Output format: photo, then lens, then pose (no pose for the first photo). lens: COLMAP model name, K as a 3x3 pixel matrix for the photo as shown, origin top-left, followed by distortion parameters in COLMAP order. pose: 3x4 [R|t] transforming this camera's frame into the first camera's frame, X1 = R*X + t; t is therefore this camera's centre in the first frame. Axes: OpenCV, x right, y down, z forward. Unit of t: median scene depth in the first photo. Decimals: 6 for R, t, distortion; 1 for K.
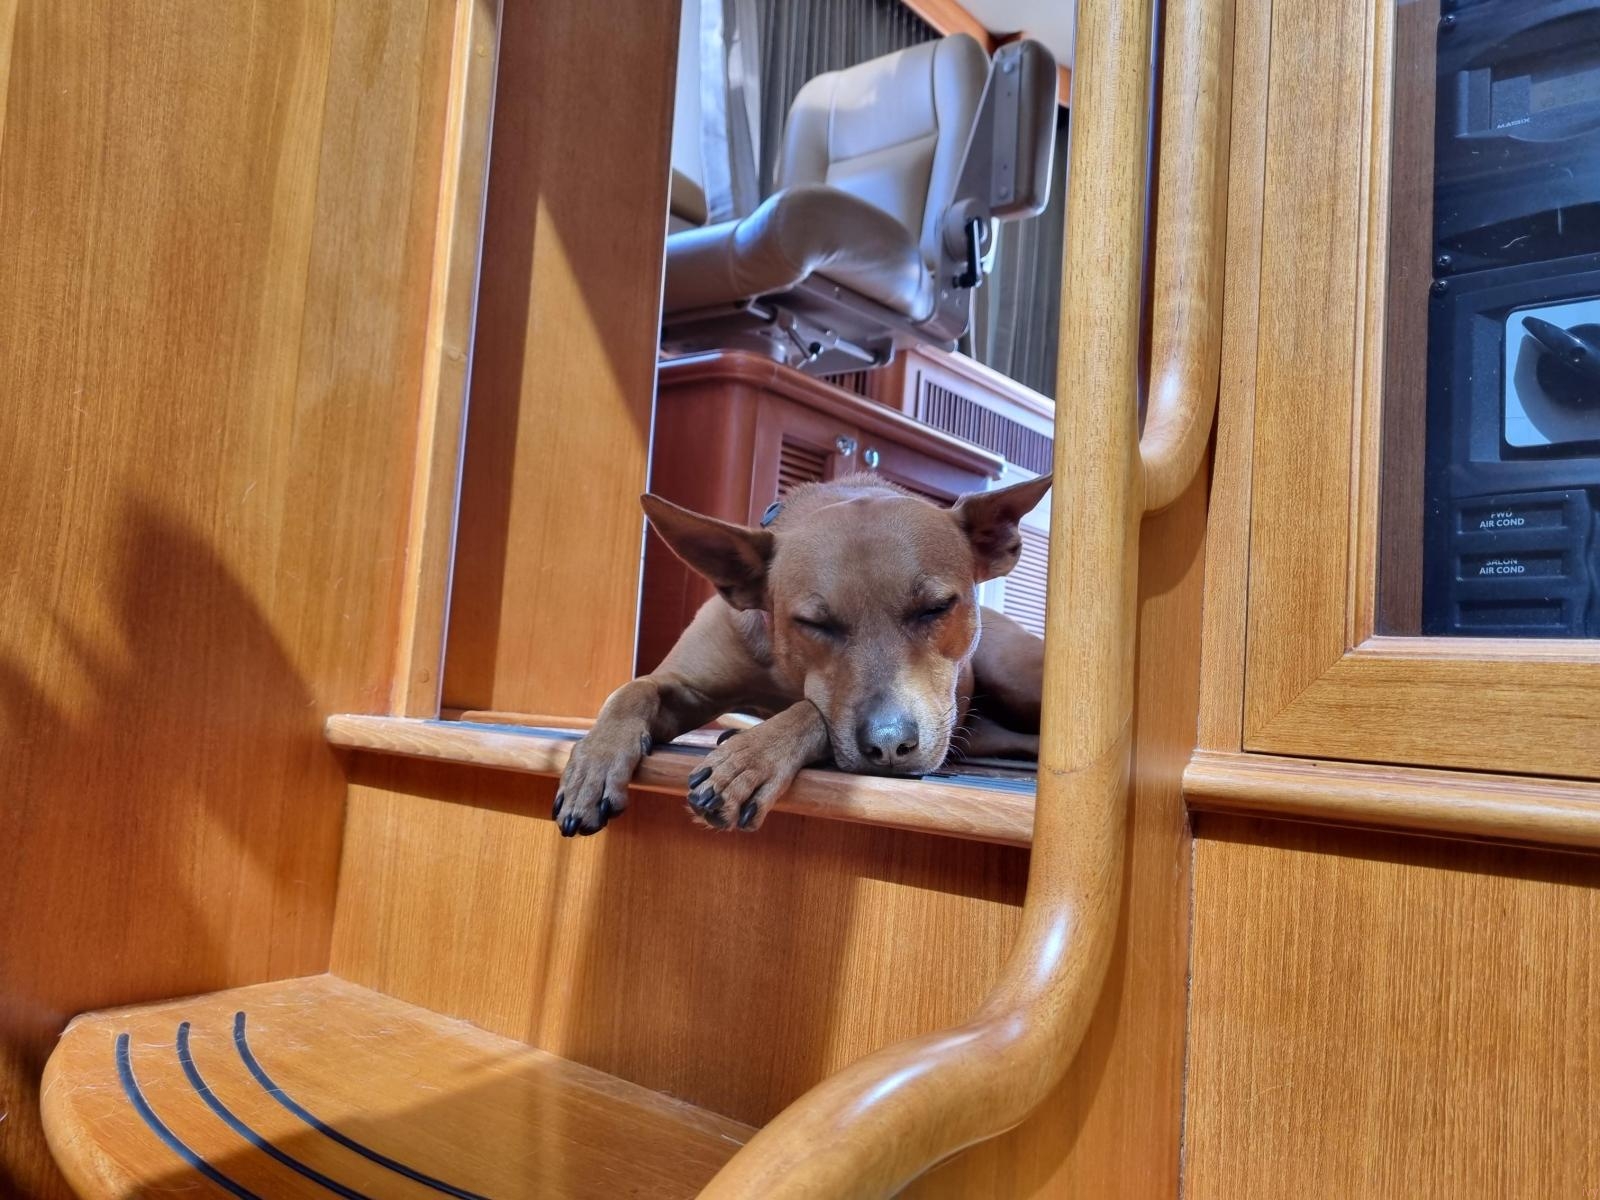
lens RADIAL K [[1212.7, 0, 833.7], [0, 1212.7, 619.2], [0, 0, 1]] dist [0.026572, -0.003091]
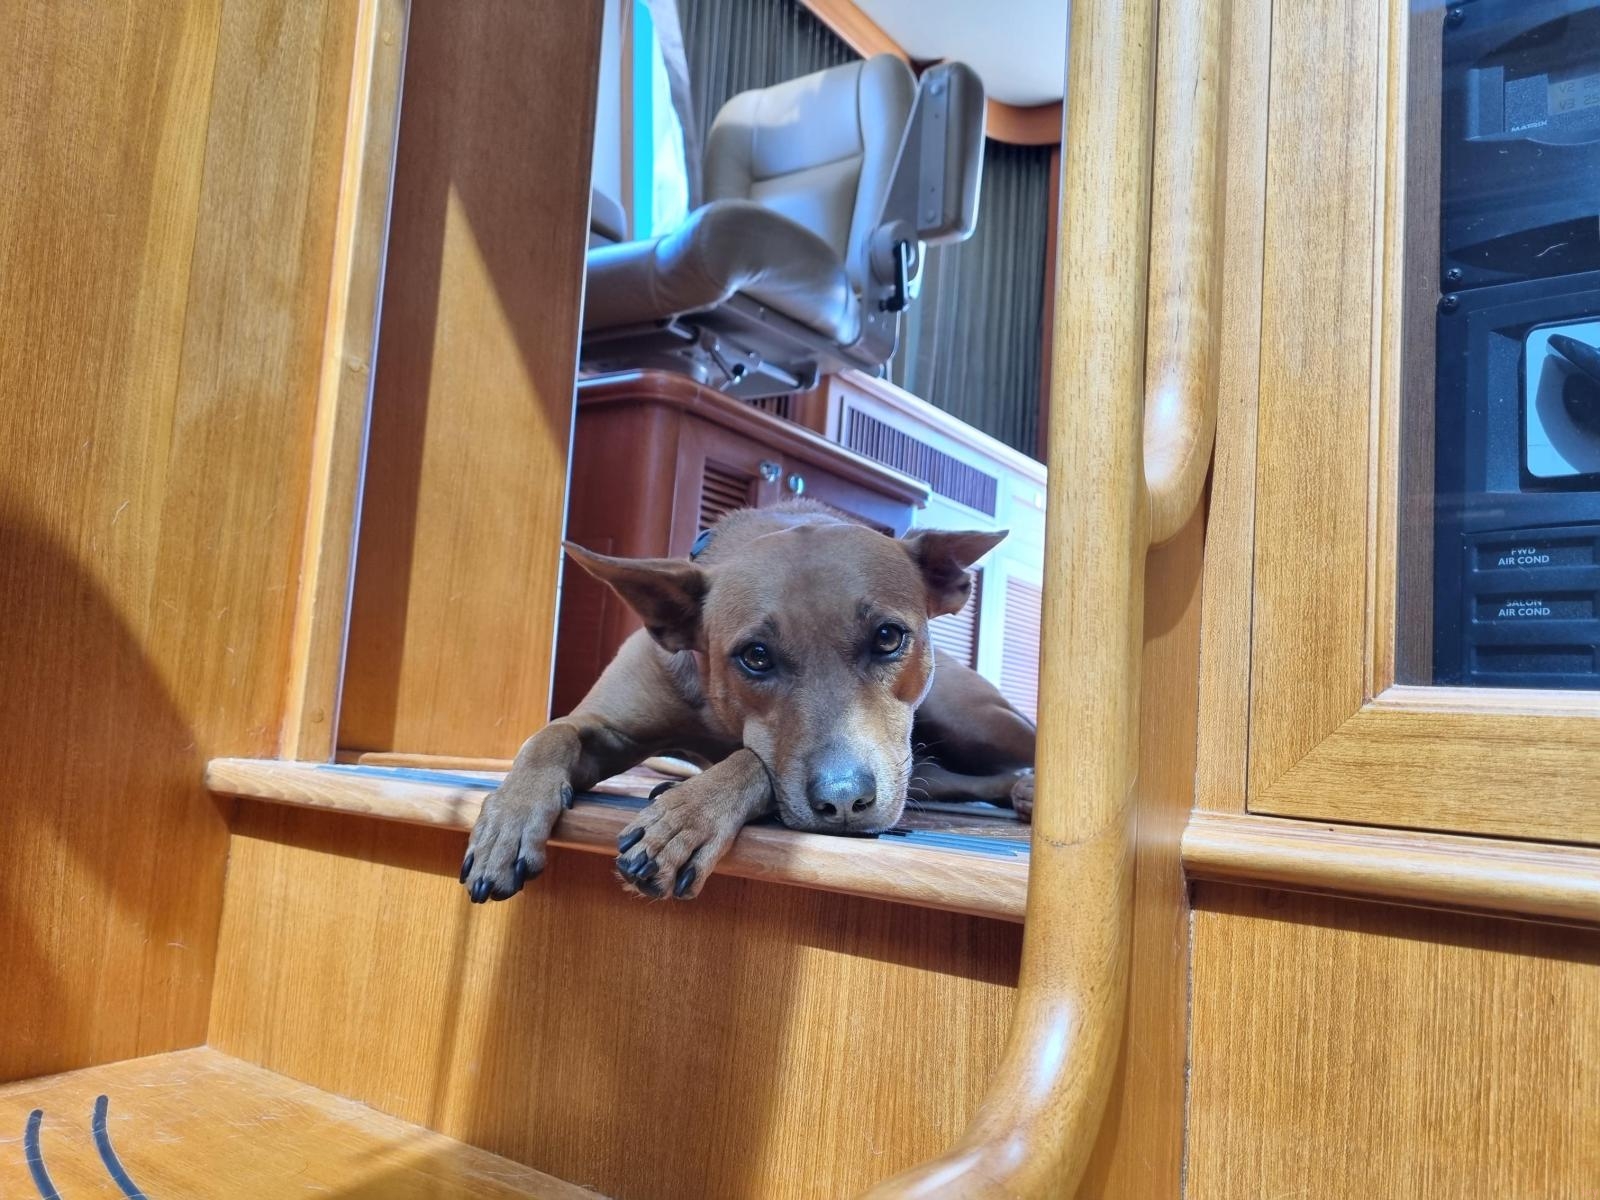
lens RADIAL K [[1214.3, 0, 815.2], [0, 1214.3, 632.4], [0, 0, 1]] dist [0.023535, -0.005331]
pose [[0.998318, 0.004980, 0.057761, -0.030765], [-0.004290, 0.999918, -0.012061, -0.010980], [-0.057817, 0.011793, 0.998258, 0.113591]]
